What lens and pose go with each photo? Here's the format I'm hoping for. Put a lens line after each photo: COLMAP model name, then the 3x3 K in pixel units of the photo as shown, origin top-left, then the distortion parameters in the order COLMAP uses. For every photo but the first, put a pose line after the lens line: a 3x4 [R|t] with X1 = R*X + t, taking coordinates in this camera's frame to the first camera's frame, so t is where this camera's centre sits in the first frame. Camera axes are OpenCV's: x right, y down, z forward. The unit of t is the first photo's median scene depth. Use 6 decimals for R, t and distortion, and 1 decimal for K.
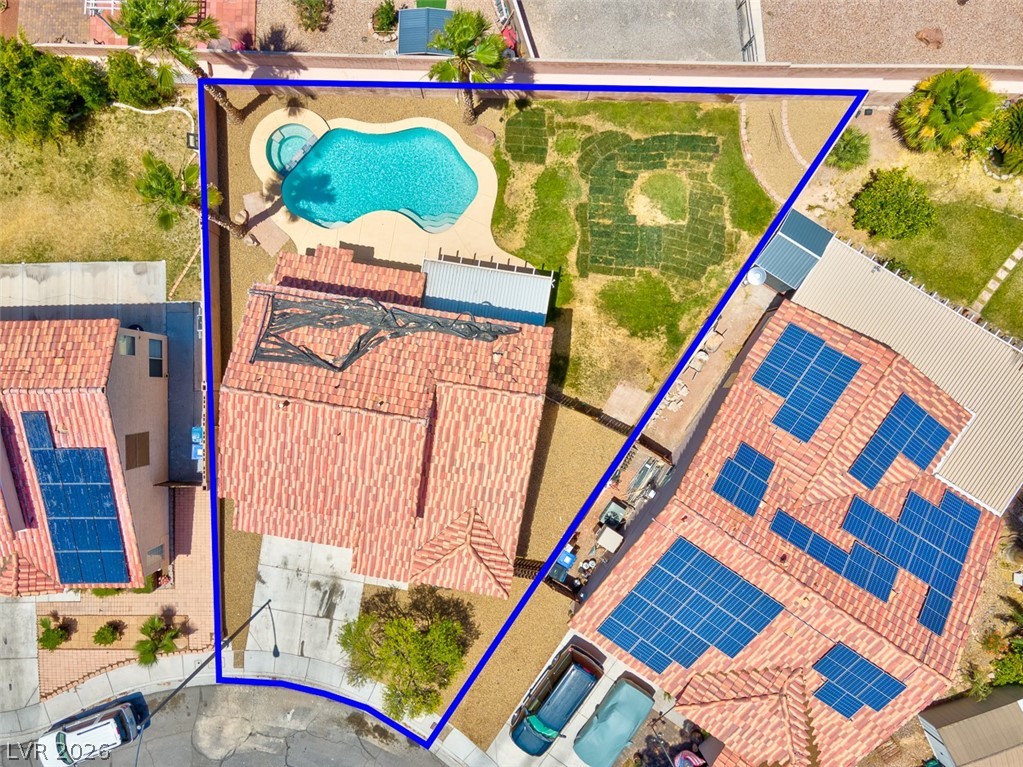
lens RADIAL K [[775.0, 0, 444.3], [0, 775.0, 384.8], [0, 0, 1]] dist [0.031133, 0.005655]
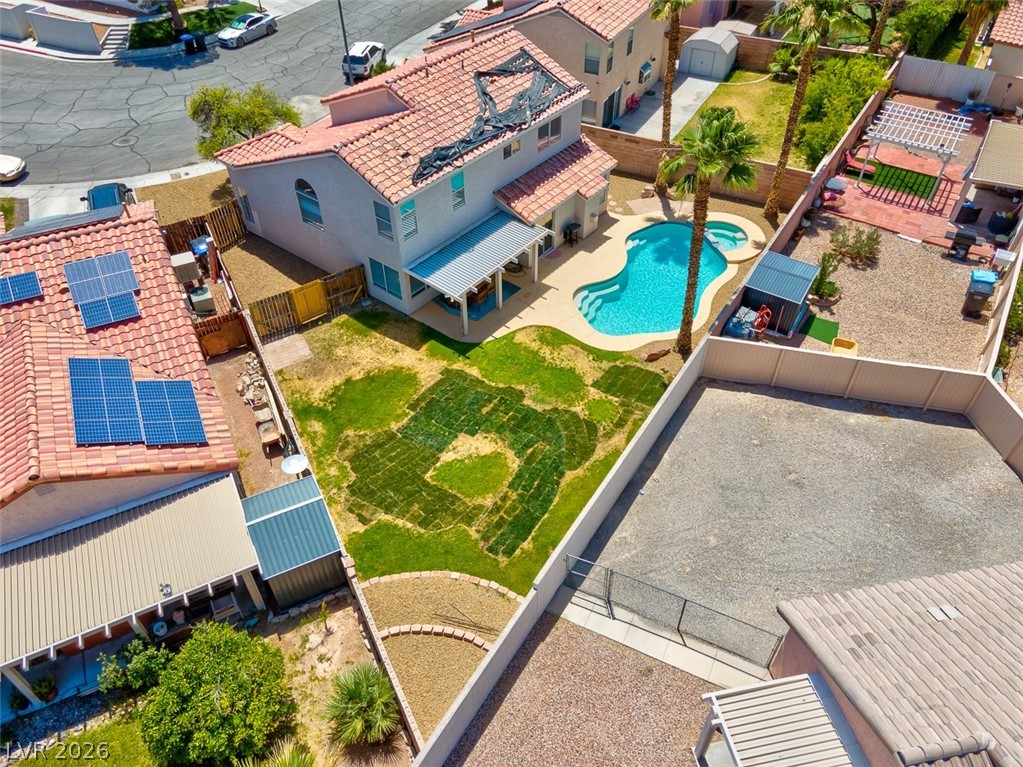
lens RADIAL K [[744.5, 0, 511.5], [0, 744.5, 383.5], [0, 0, 1]] dist [0.032908, 0.002858]
pose [[-0.493408, 0.636681, -0.592609, 0.613496], [-0.868720, -0.326808, 0.372185, -0.494952], [0.043293, 0.698451, 0.714348, 0.464661]]
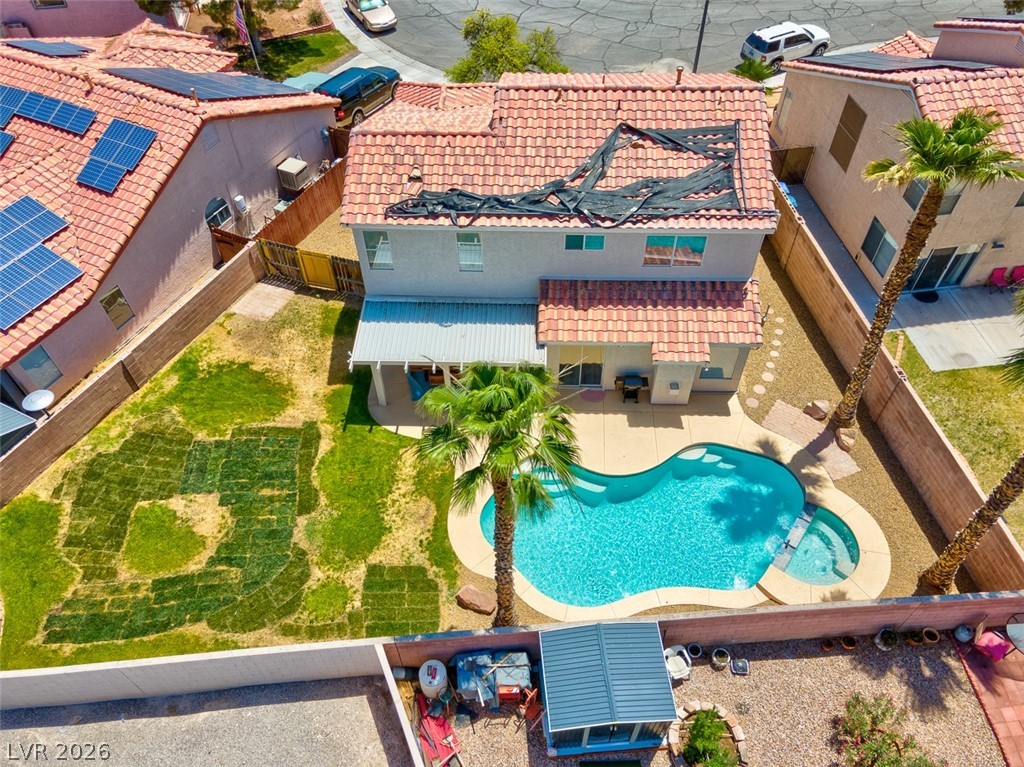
lens RADIAL K [[753.4, 0, 512.0], [0, 753.4, 383.5], [0, 0, 1]] dist [0.044557, 0.009684]
pose [[-0.990344, 0.134434, -0.033842, 0.024433], [-0.123087, -0.740401, 0.660800, -0.571207], [0.063777, 0.658585, 0.749799, 0.502204]]
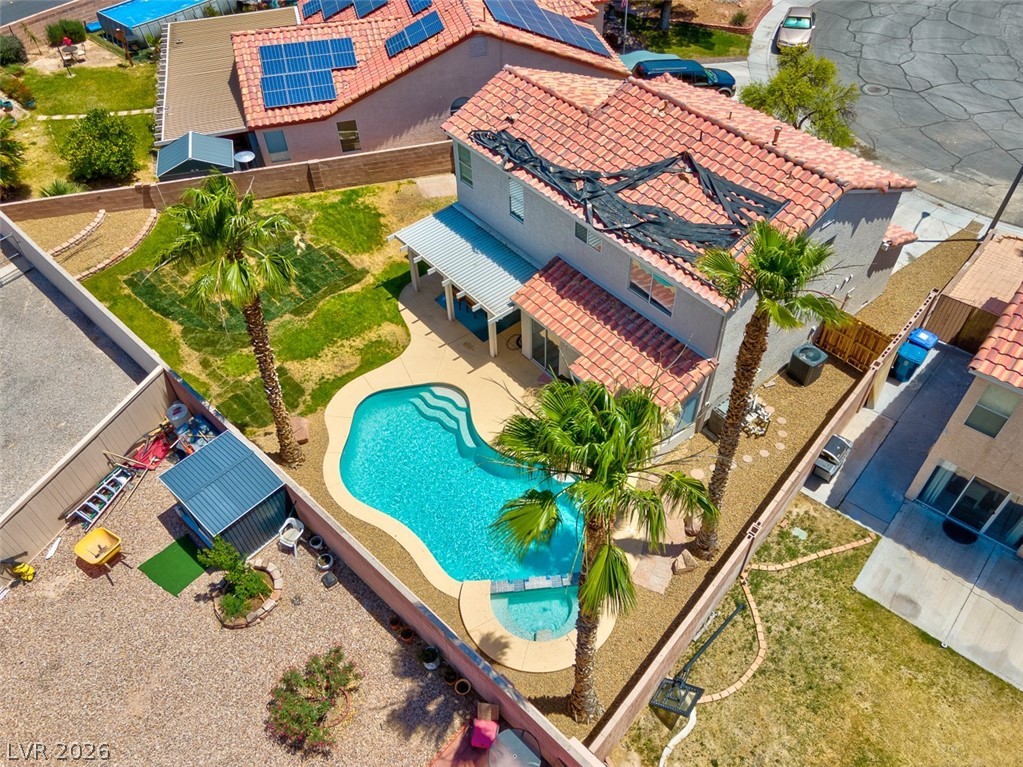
lens RADIAL K [[777.8, 0, 537.0], [0, 777.8, 383.0], [0, 0, 1]] dist [0.039616, -0.001177]
pose [[-0.761320, -0.432115, 0.483392, -0.403831], [0.647302, -0.549446, 0.528309, -0.522305], [0.037308, 0.715113, 0.698013, 0.525181]]
